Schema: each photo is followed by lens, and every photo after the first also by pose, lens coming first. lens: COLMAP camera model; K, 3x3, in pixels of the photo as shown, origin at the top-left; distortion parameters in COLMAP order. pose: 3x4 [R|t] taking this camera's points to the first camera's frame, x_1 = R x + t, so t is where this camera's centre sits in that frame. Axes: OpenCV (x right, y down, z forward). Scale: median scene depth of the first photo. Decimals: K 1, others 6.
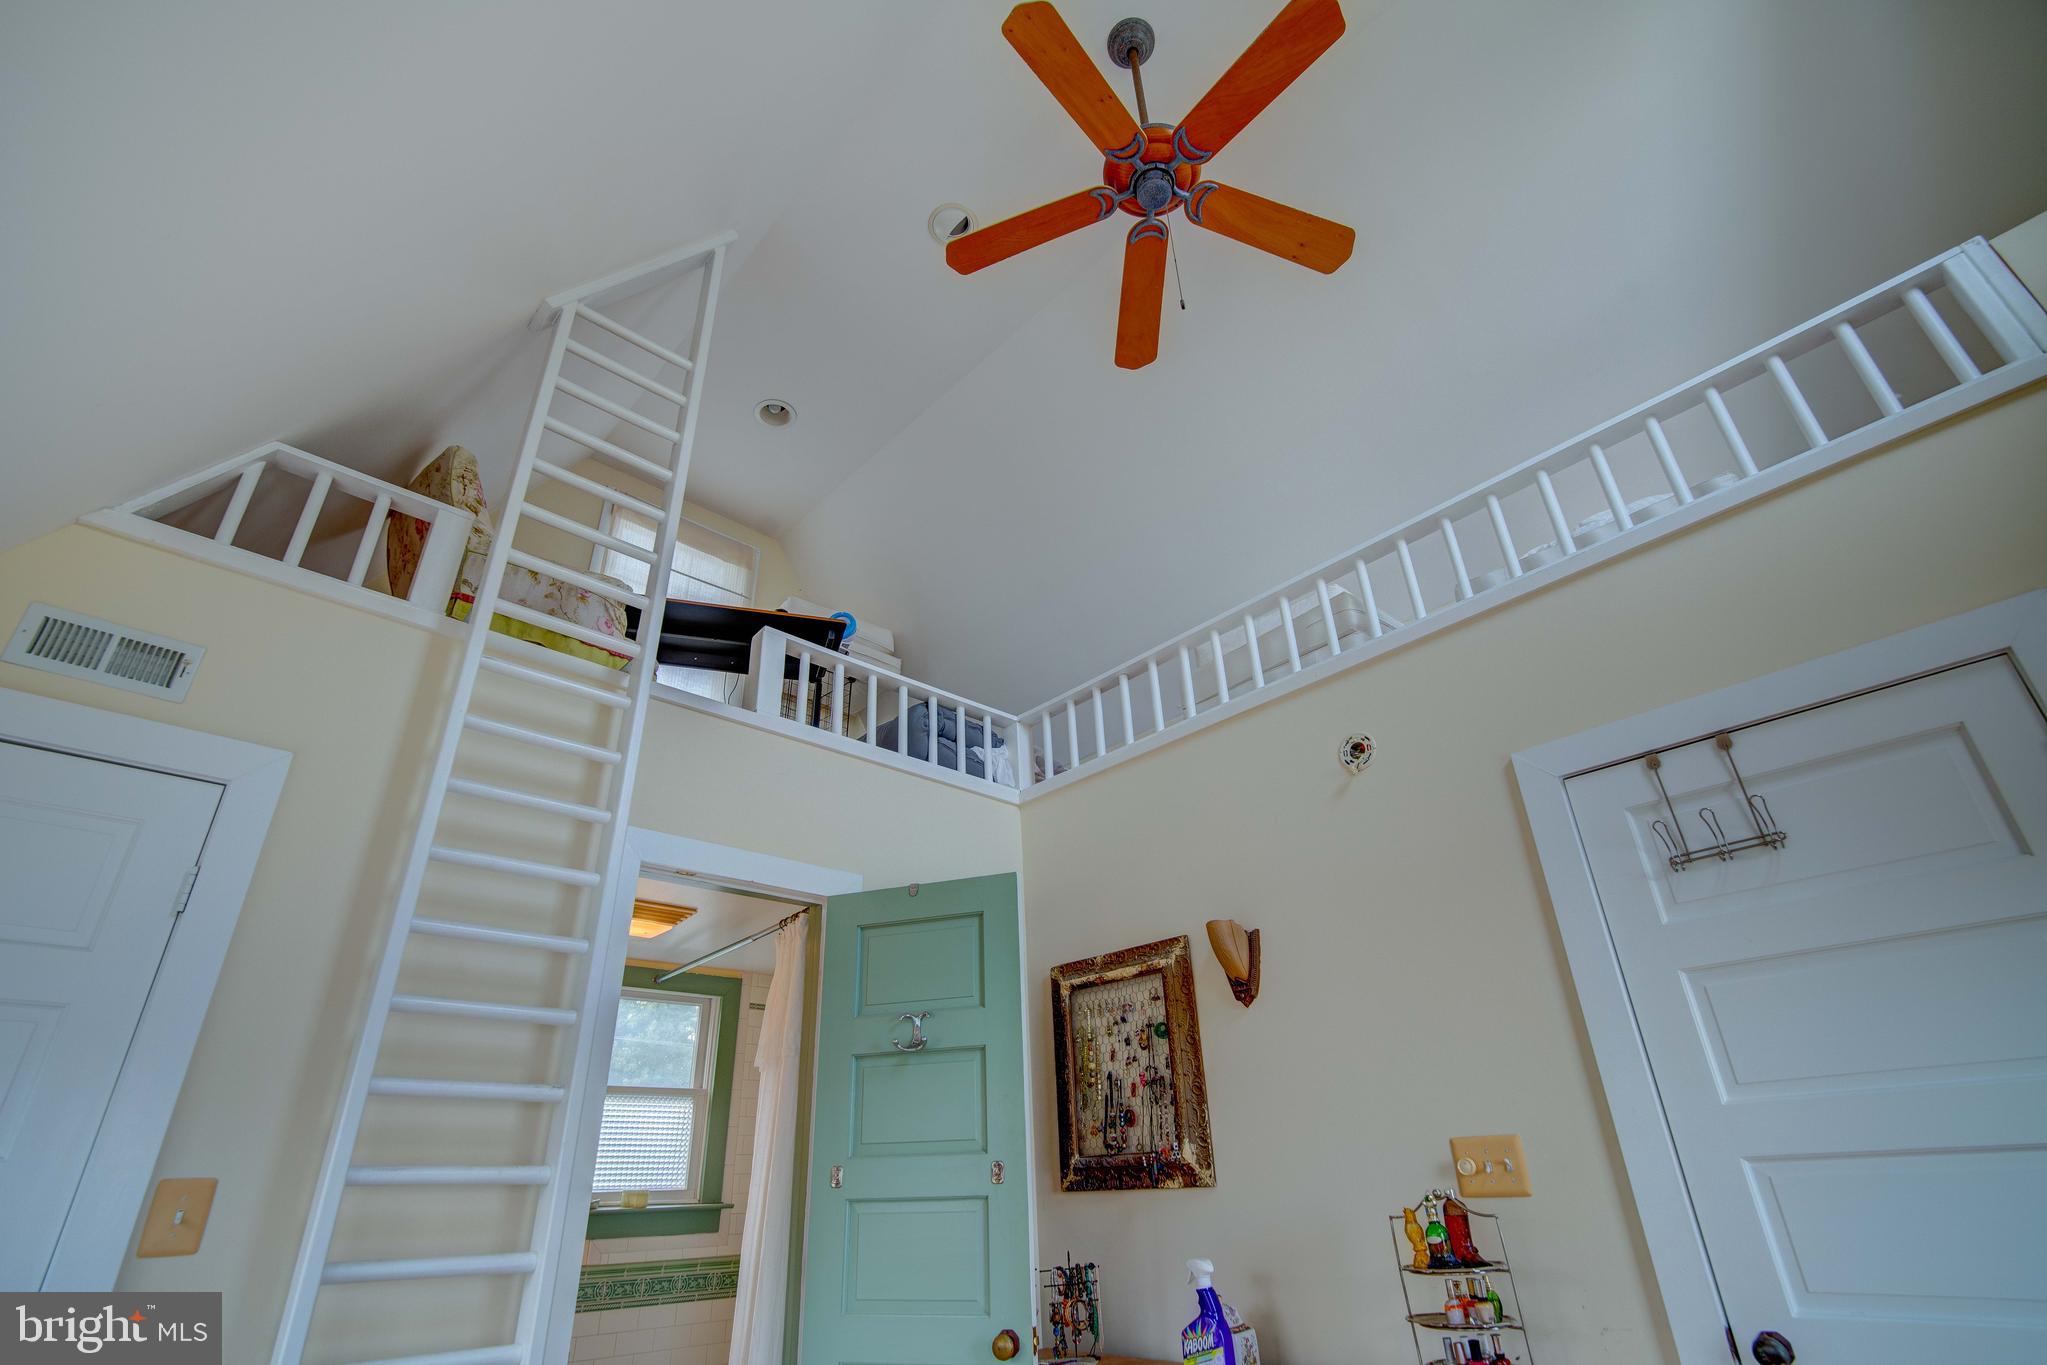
lens RADIAL K [[958.4, 0, 1023.5], [0, 958.4, 682.5], [0, 0, 1]] dist [-0.013017, 0.000148]
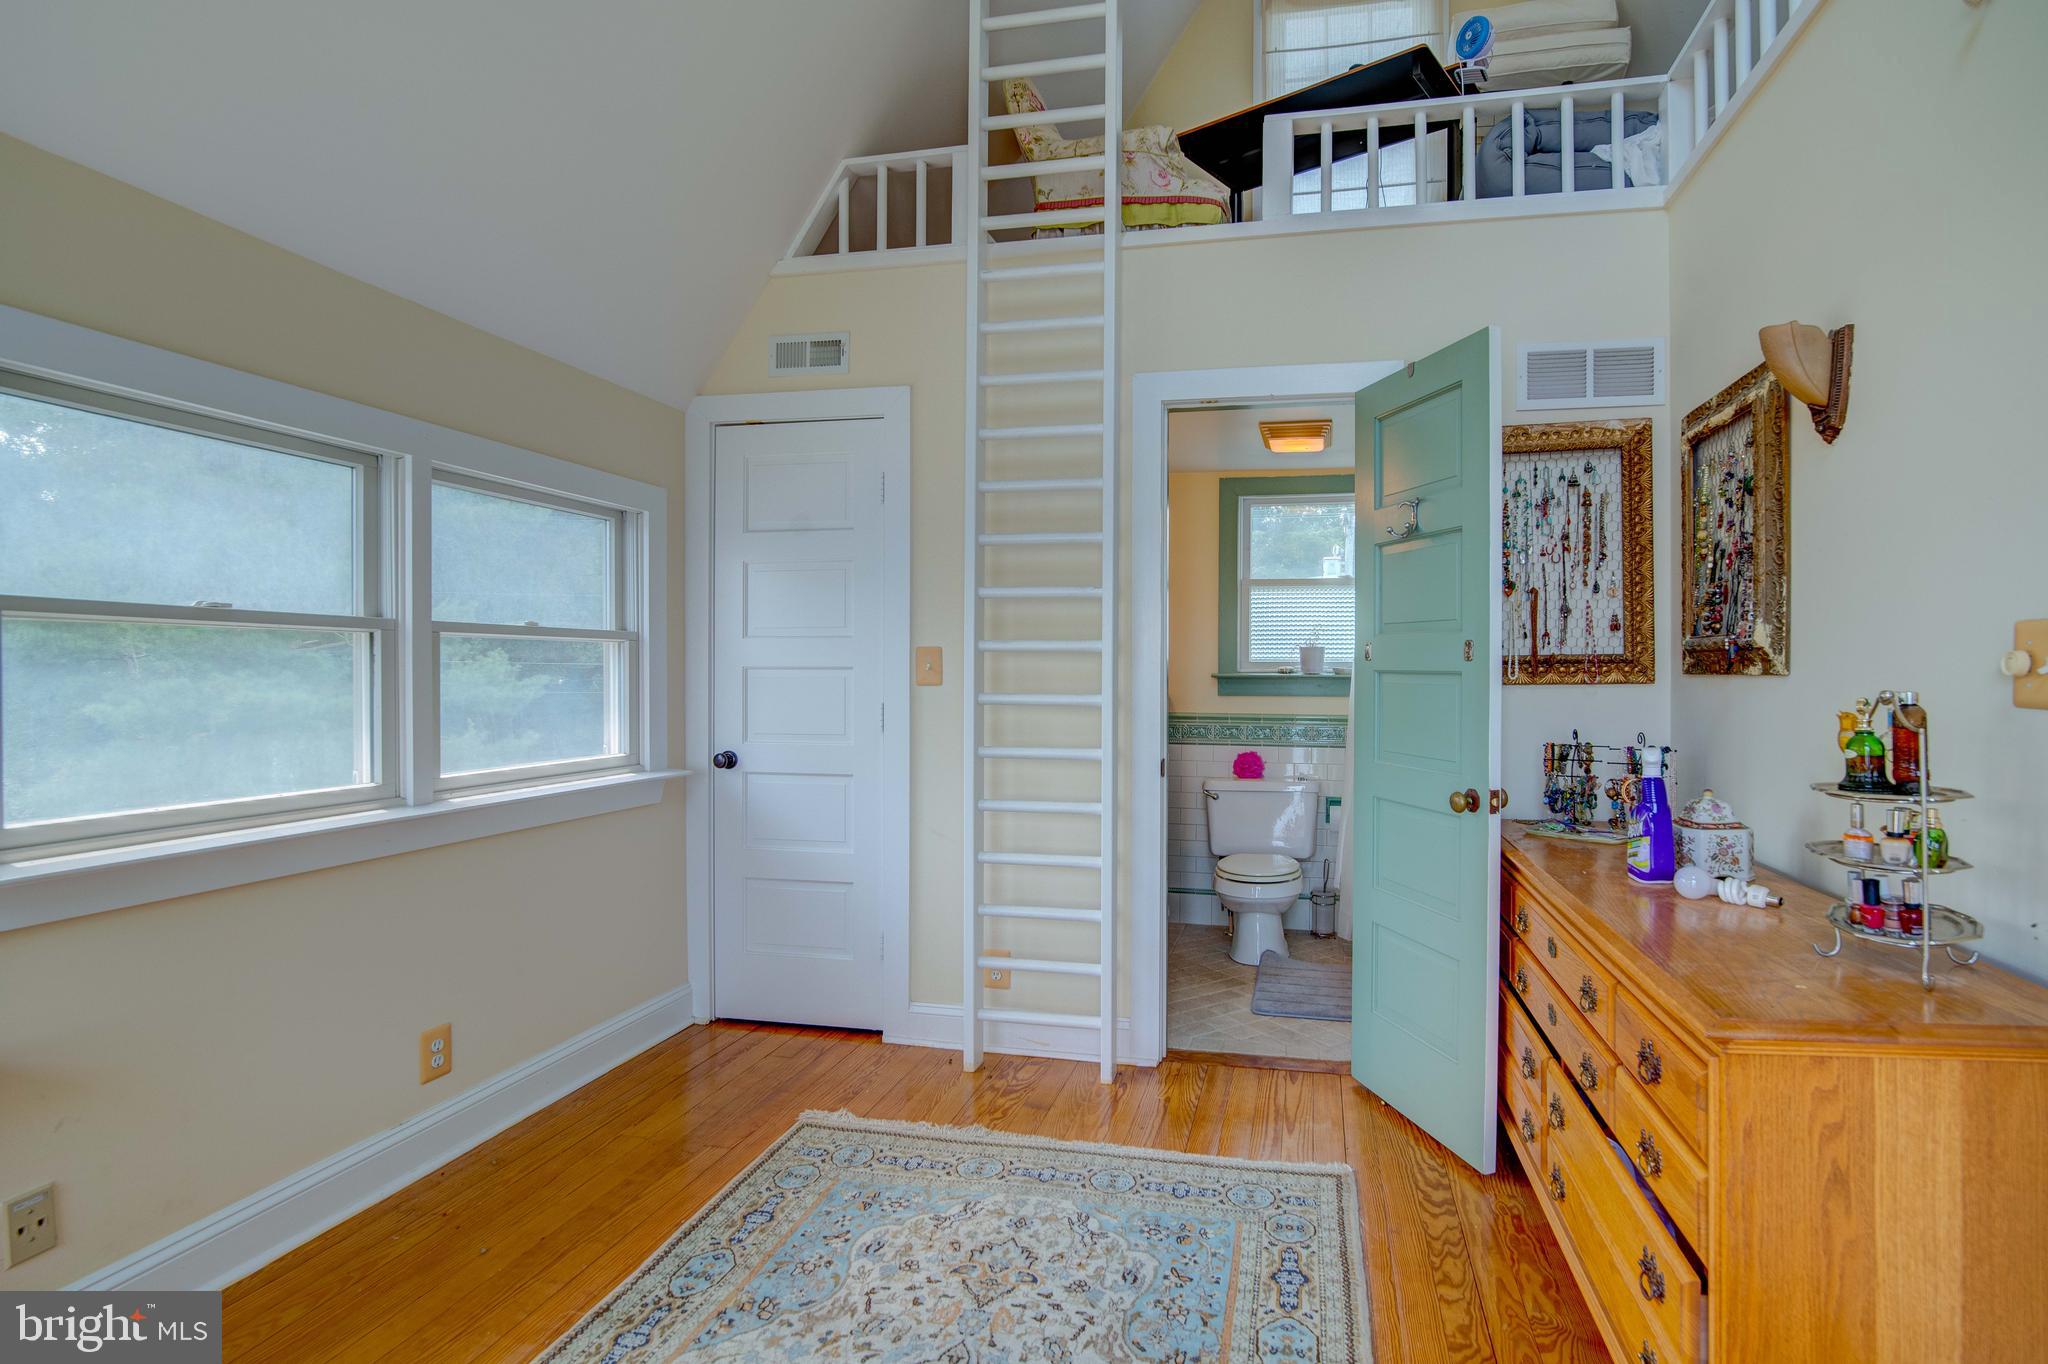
lens RADIAL K [[963.3, 0, 1047.4], [0, 963.3, 660.3], [0, 0, 1]] dist [-0.031706, 0.006423]
pose [[0.577562, 0.031241, -0.815749, 0.467538], [0.359095, 0.887676, 0.288241, 0.082220], [0.733125, -0.459408, 0.501469, 0.183022]]
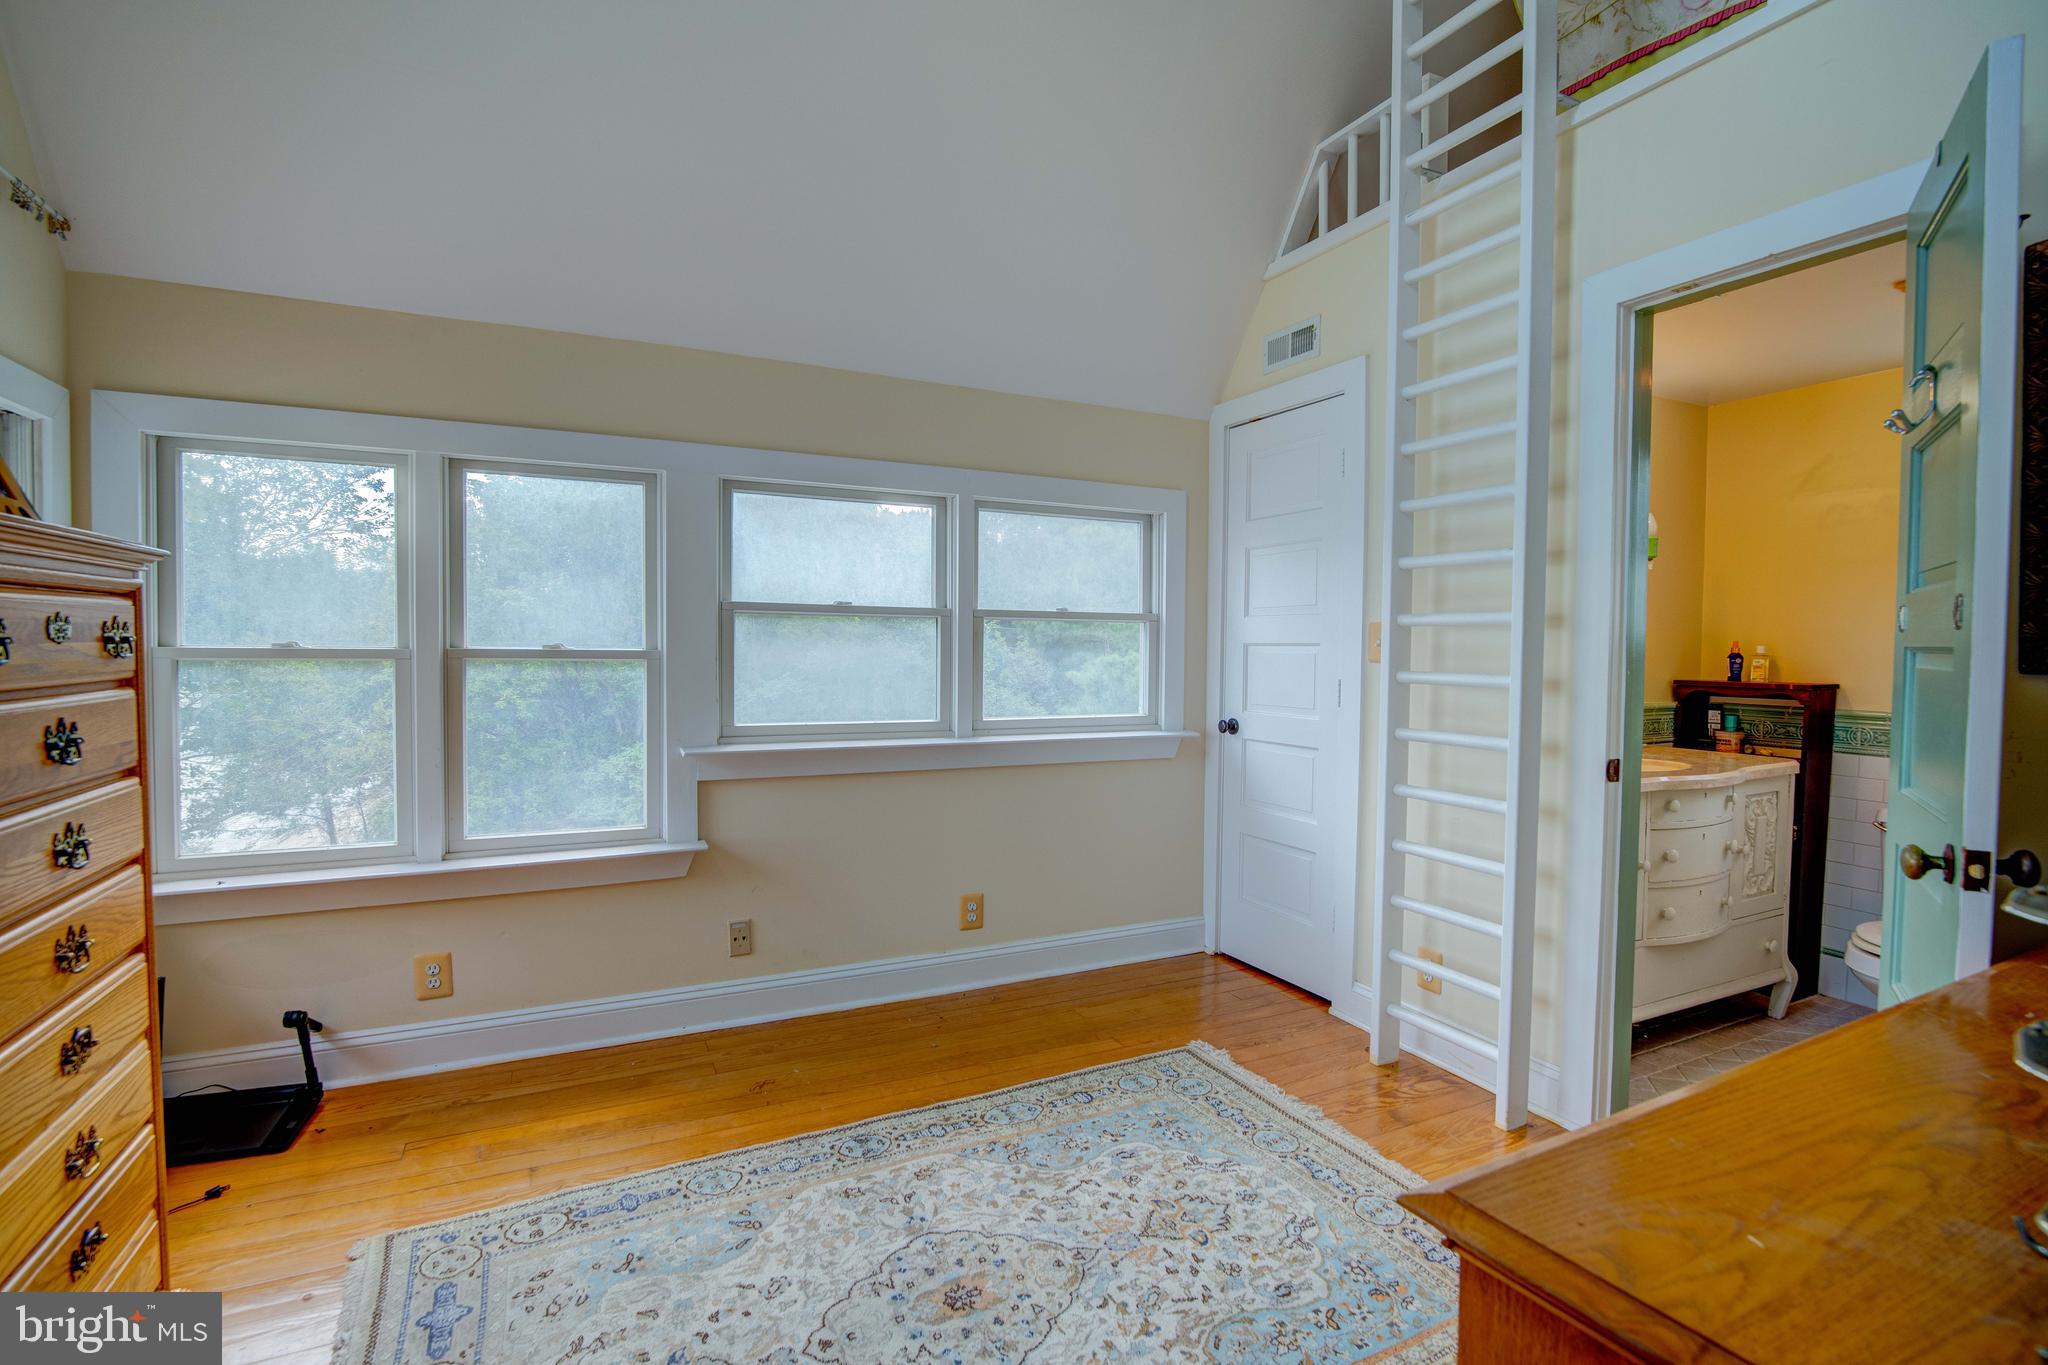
lens RADIAL K [[916.9, 0, 1058.6], [0, 916.9, 668.6], [0, 0, 1]] dist [-0.023497, 0.000157]
pose [[-0.243880, 0.057625, -0.968092, 0.566793], [0.450981, 0.890473, -0.060605, 0.301187], [0.858568, -0.451372, -0.243156, 0.594595]]
